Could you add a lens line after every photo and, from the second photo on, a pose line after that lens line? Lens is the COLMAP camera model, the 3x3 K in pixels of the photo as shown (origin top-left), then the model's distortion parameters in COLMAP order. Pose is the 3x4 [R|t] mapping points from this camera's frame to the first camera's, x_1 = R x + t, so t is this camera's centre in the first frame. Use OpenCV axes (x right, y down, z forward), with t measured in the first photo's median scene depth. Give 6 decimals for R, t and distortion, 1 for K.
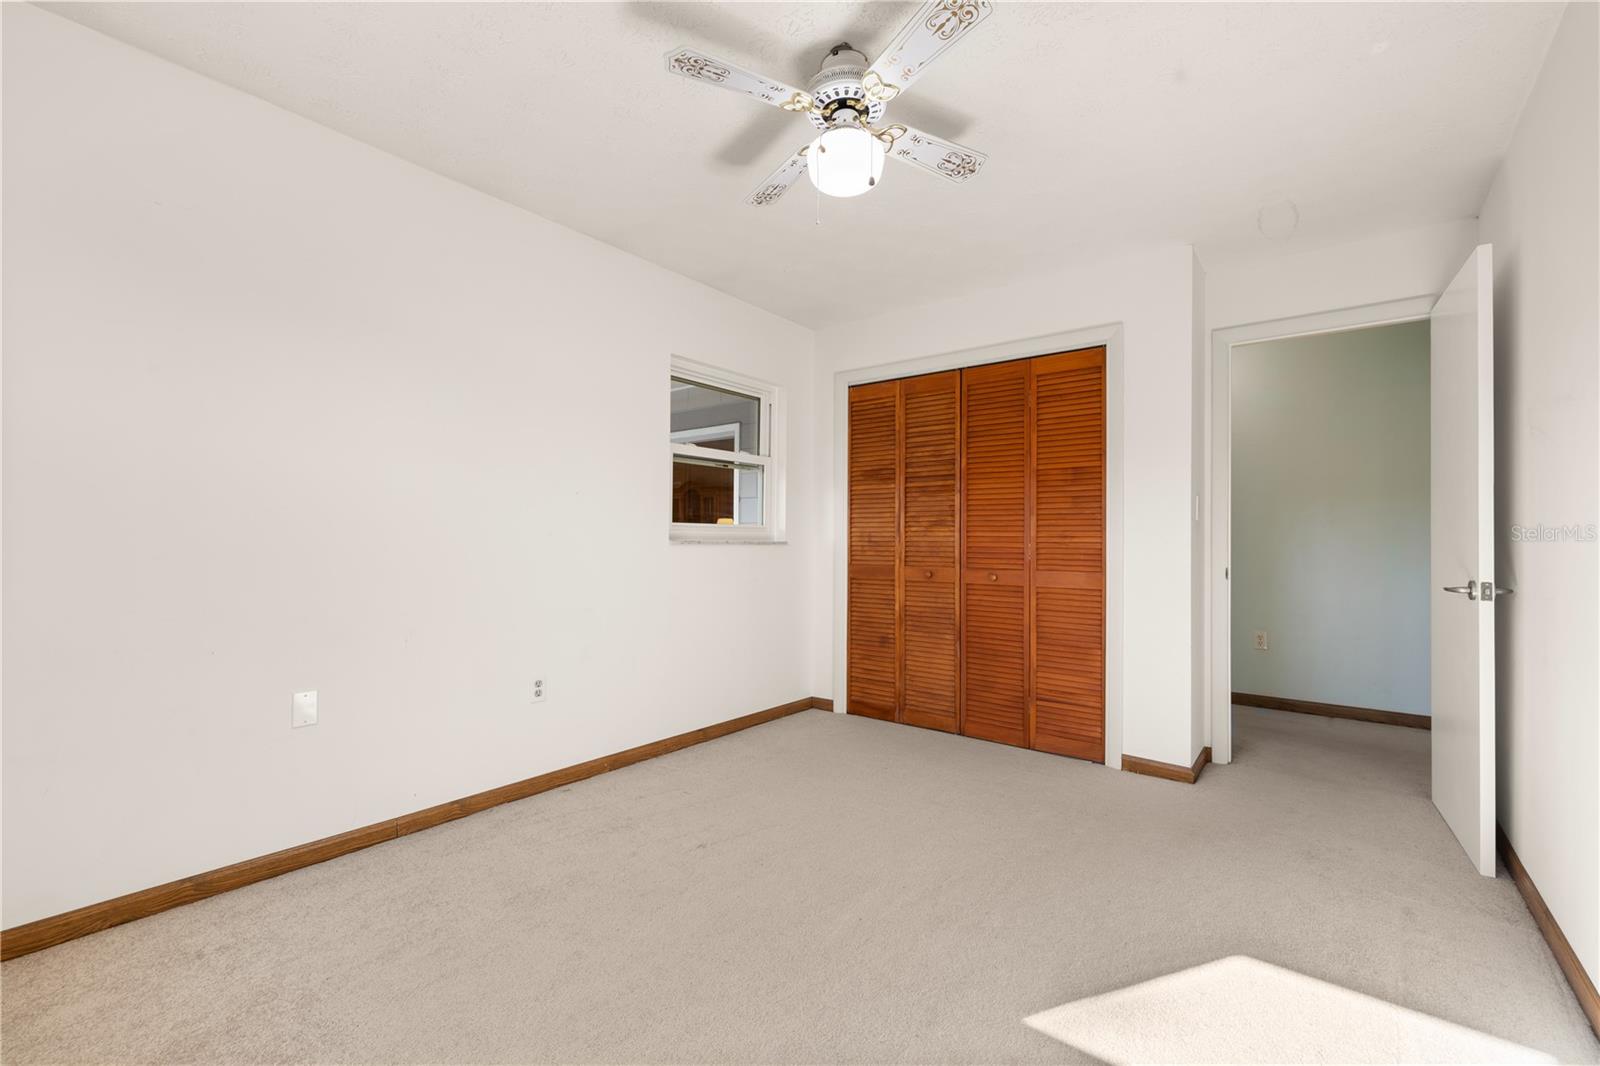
lens RADIAL K [[673.1, 0, 803.2], [0, 673.1, 529.6], [0, 0, 1]] dist [-0.001038, -0.000160]
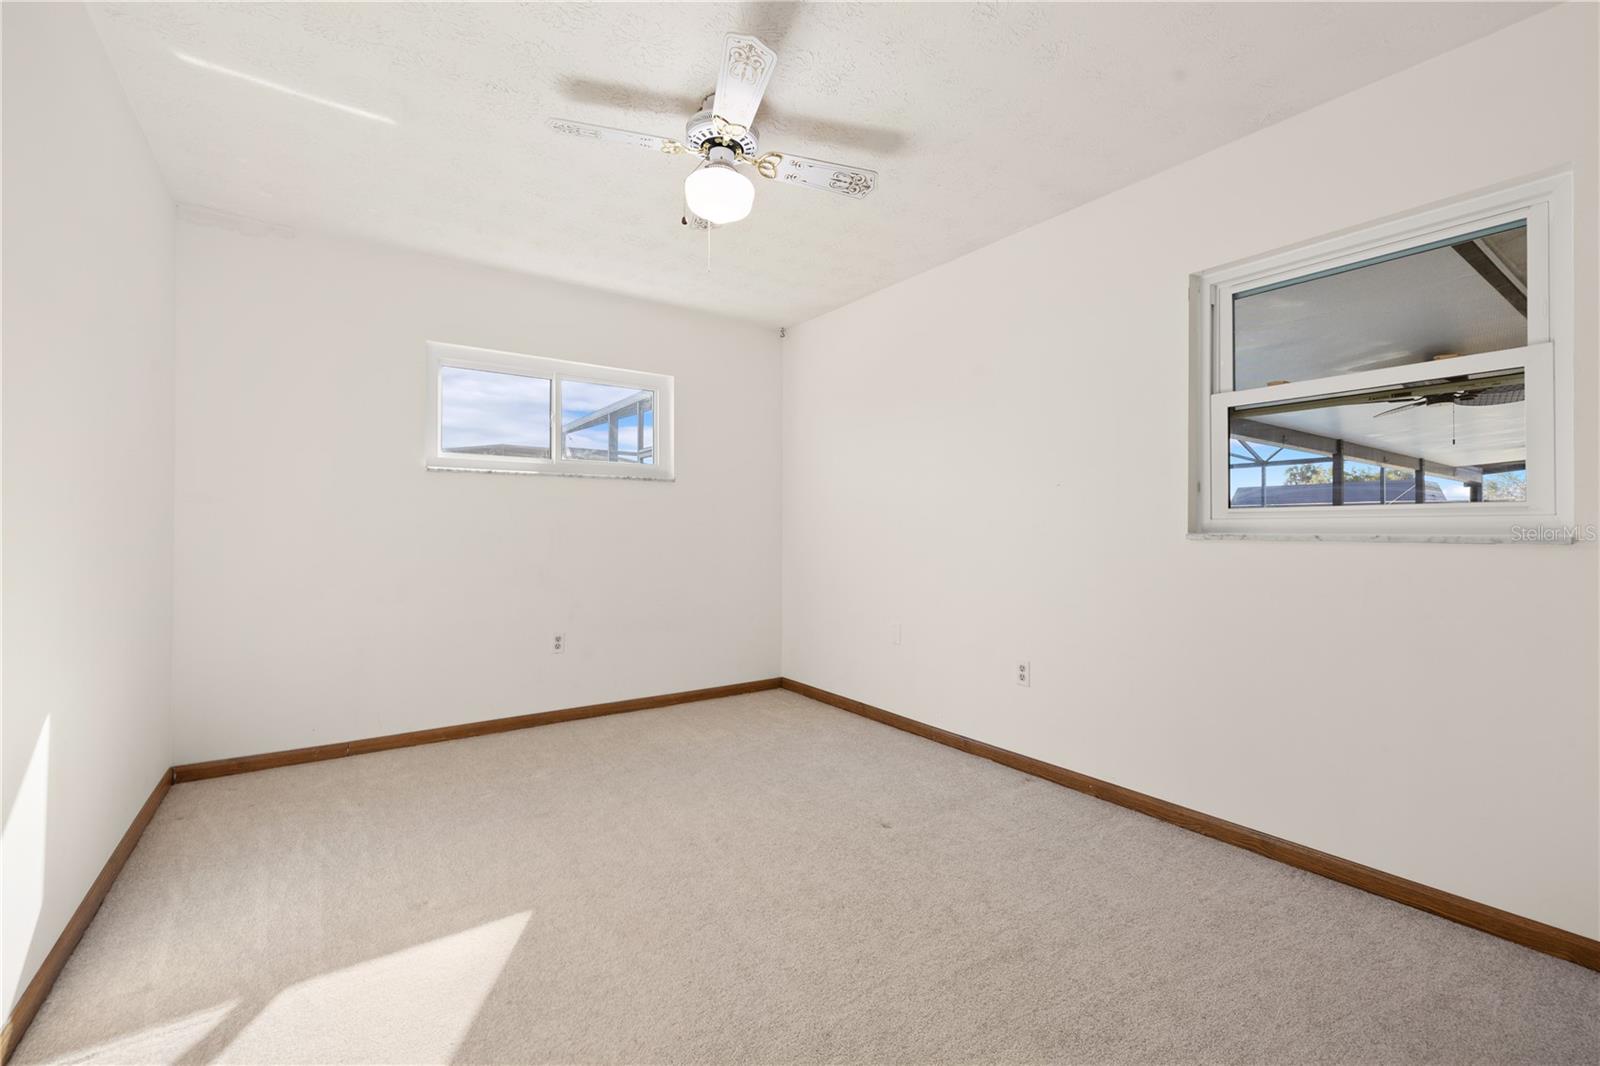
lens RADIAL K [[673.1, 0, 803.2], [0, 673.1, 529.6], [0, 0, 1]] dist [-0.001038, -0.000160]
pose [[-0.277238, -0.019704, -0.960599, 0.685469], [0.001920, 0.999776, -0.021062, 0.030203], [0.960799, -0.007683, -0.277138, 0.907424]]
